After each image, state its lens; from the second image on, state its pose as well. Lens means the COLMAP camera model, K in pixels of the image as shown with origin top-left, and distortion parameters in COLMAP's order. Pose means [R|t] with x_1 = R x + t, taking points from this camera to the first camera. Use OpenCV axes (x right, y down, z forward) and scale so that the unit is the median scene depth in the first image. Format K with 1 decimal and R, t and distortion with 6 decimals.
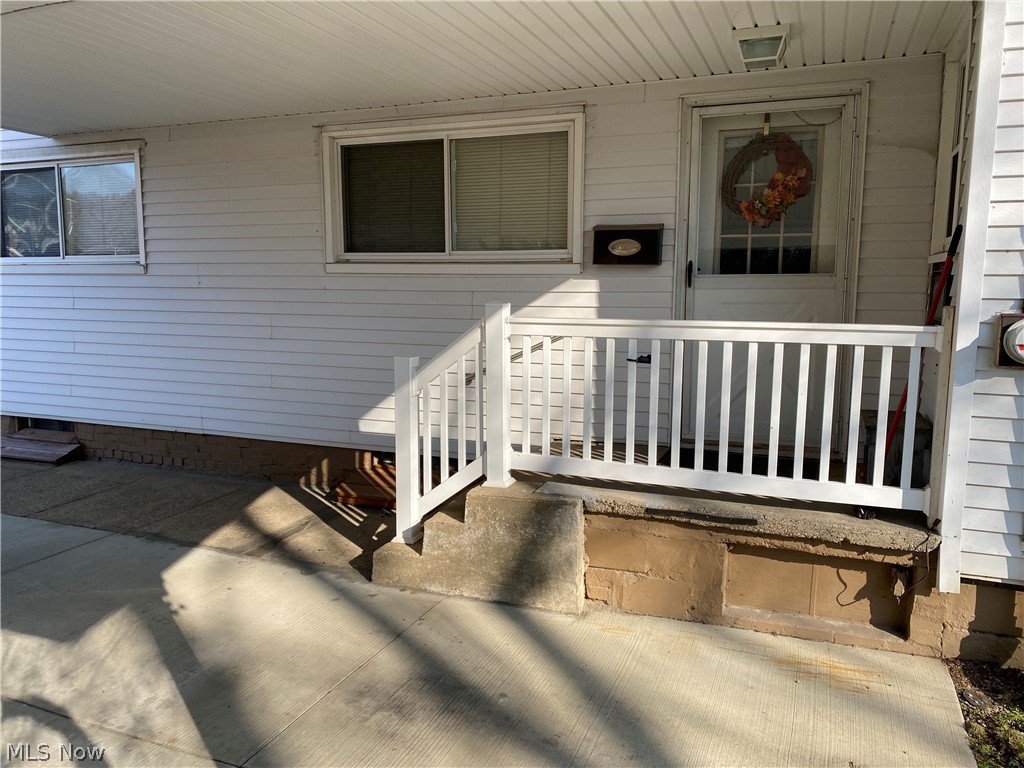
lens RADIAL K [[763.0, 0, 514.3], [0, 763.0, 386.6], [0, 0, 1]] dist [0.070397, -0.092123]
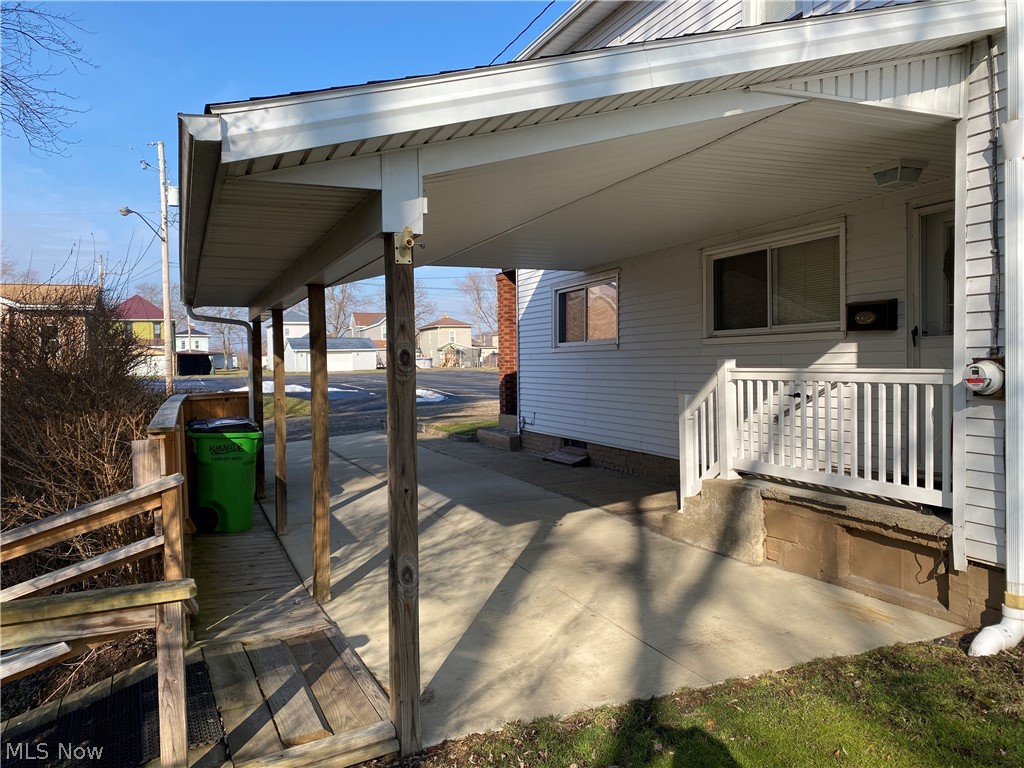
lens RADIAL K [[763.0, 0, 514.3], [0, 763.0, 386.6], [0, 0, 1]] dist [0.070397, -0.092123]
pose [[0.702857, 0.007922, -0.711287, 0.816340], [-0.079531, 0.994544, -0.067511, 0.088916], [0.706871, 0.104020, 0.699652, -0.413486]]
